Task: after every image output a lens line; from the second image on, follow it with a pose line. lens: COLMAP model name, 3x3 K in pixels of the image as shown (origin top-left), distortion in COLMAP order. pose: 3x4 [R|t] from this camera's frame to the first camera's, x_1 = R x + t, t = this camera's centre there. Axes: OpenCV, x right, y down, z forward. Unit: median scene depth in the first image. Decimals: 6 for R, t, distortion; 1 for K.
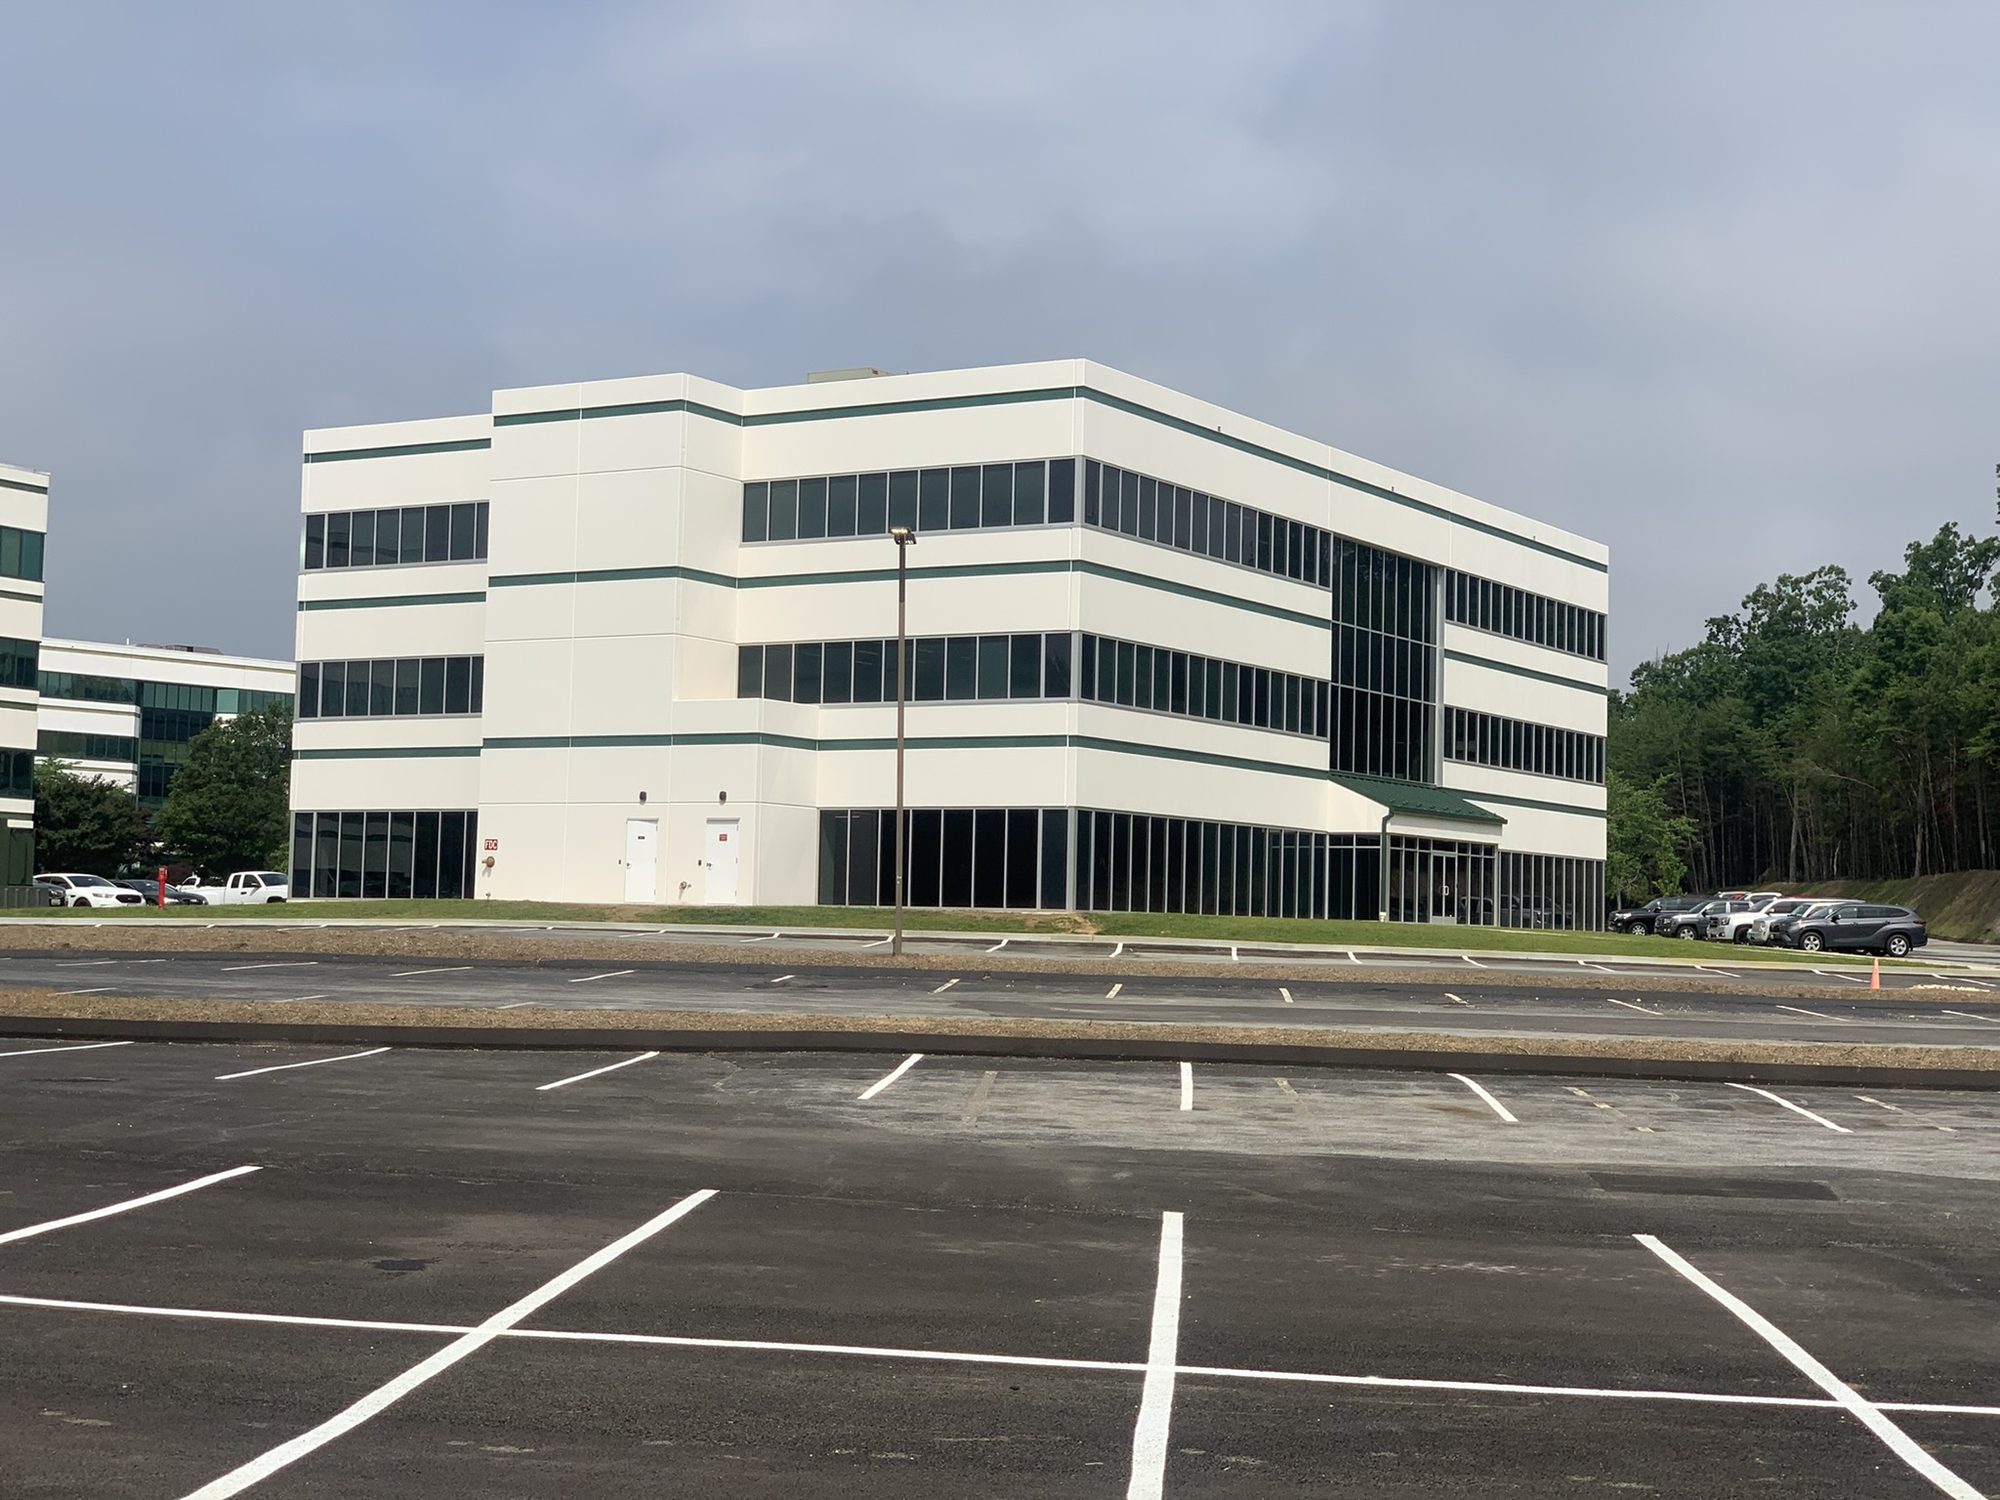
lens RADIAL K [[2984.5, 0, 1000.0], [0, 2984.5, 750.0], [0, 0, 1]] dist [-0.010111, -0.018137]
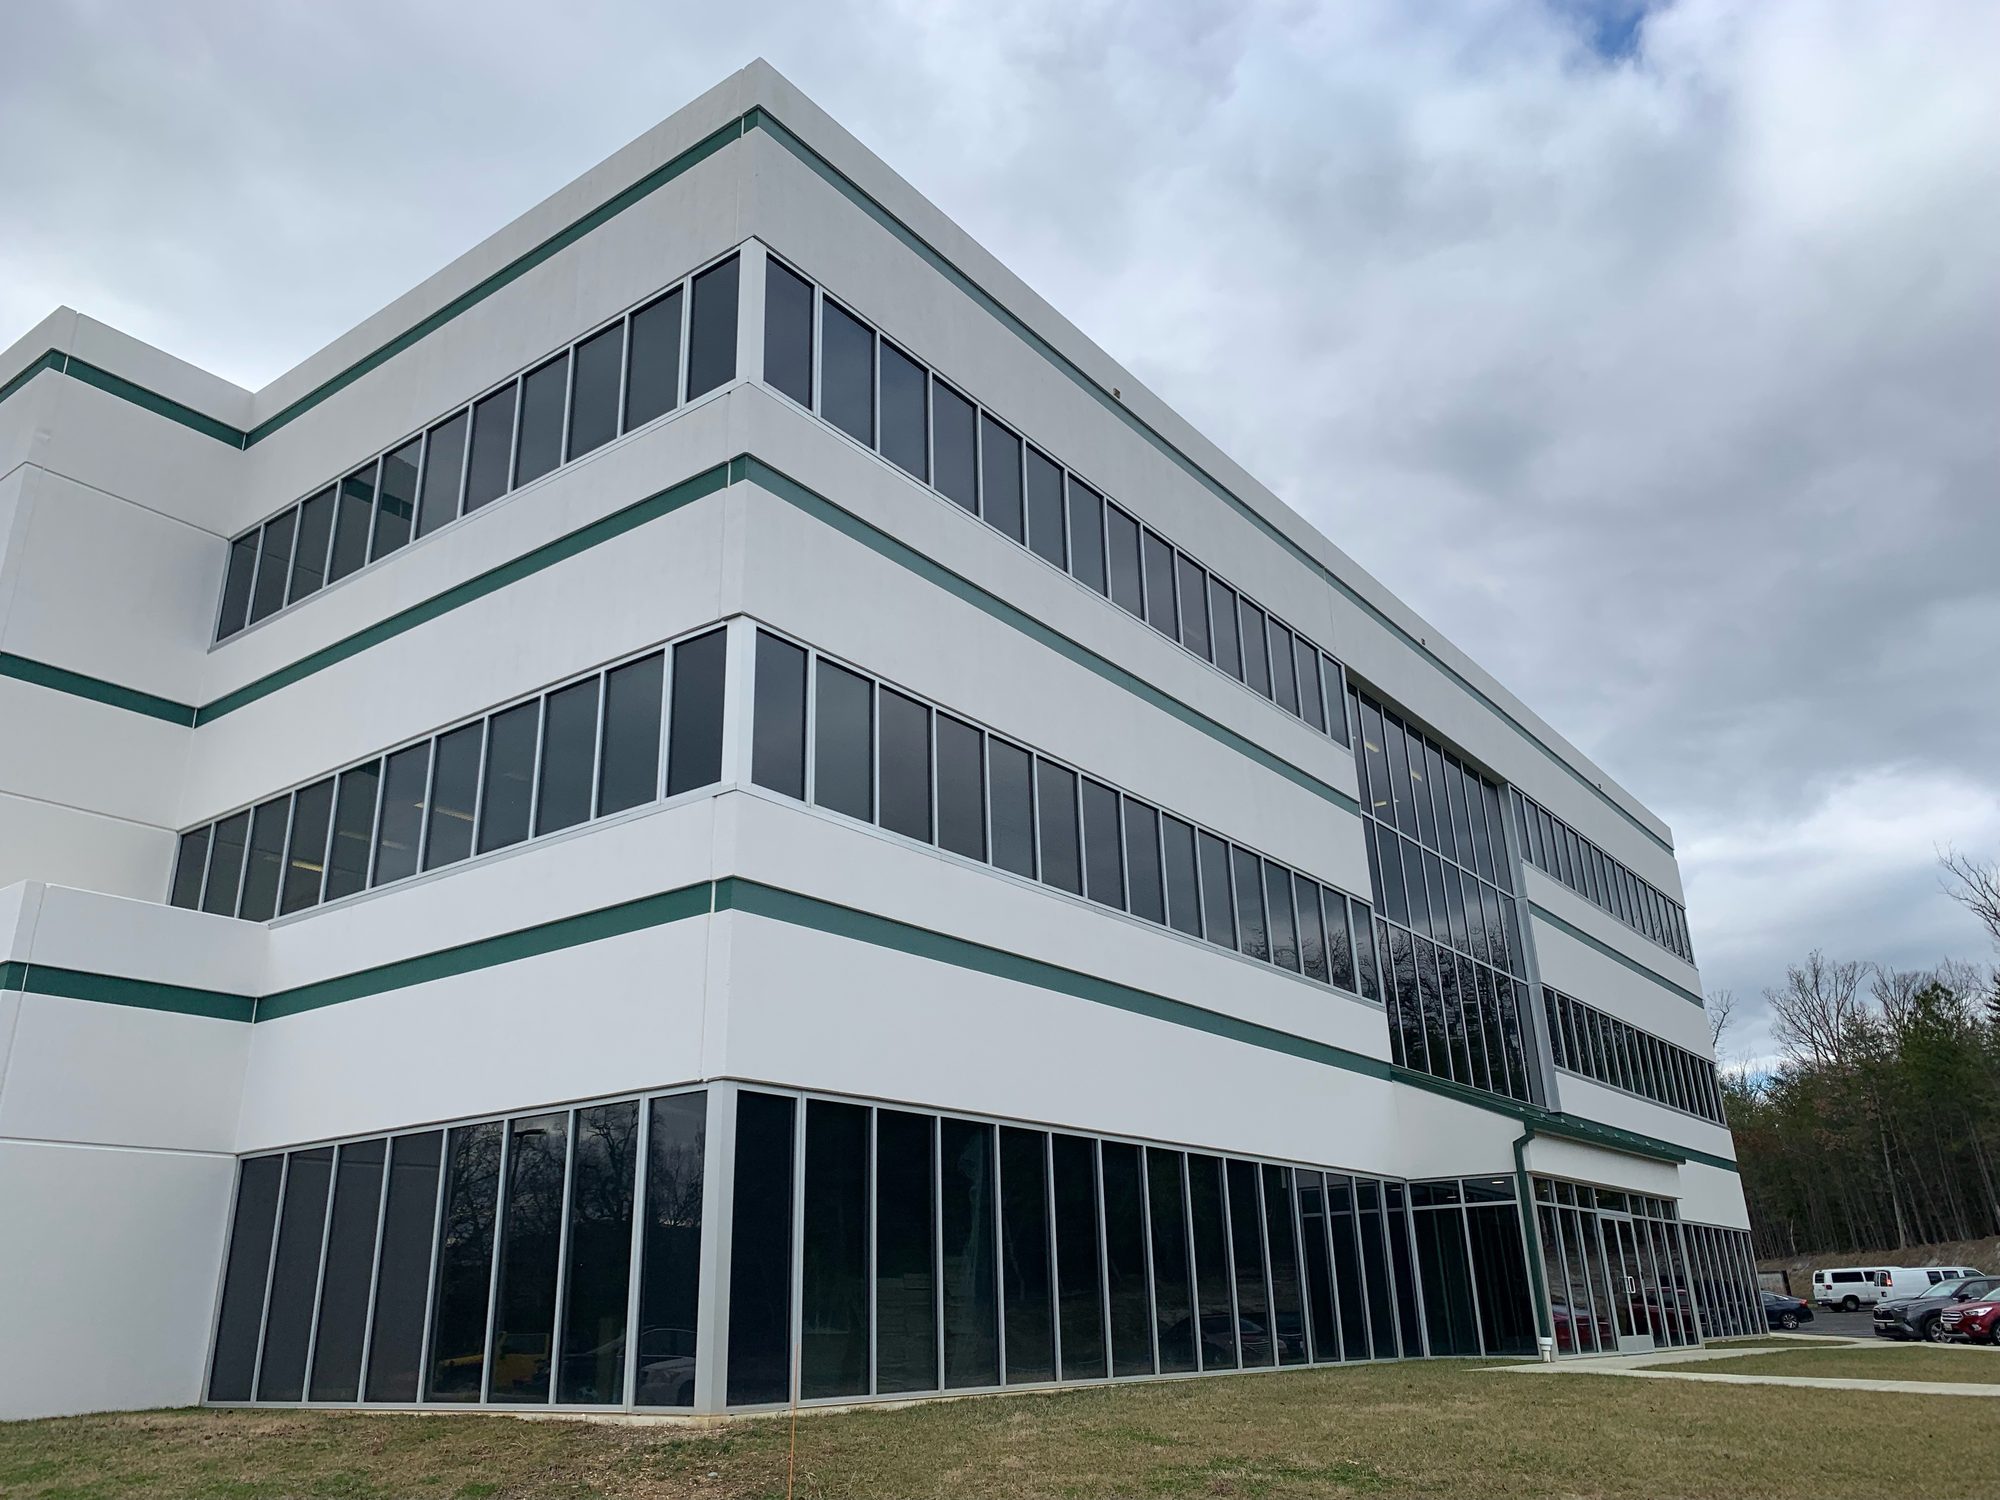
lens RADIAL K [[1543.3, 0, 1000.0], [0, 1543.3, 750.0], [0, 0, 1]] dist [-0.025882, -0.000095]
pose [[0.995292, -0.073854, -0.062767, 0.061691], [0.052102, 0.953754, -0.296039, 0.031751], [0.081728, 0.291375, 0.953111, 0.716754]]
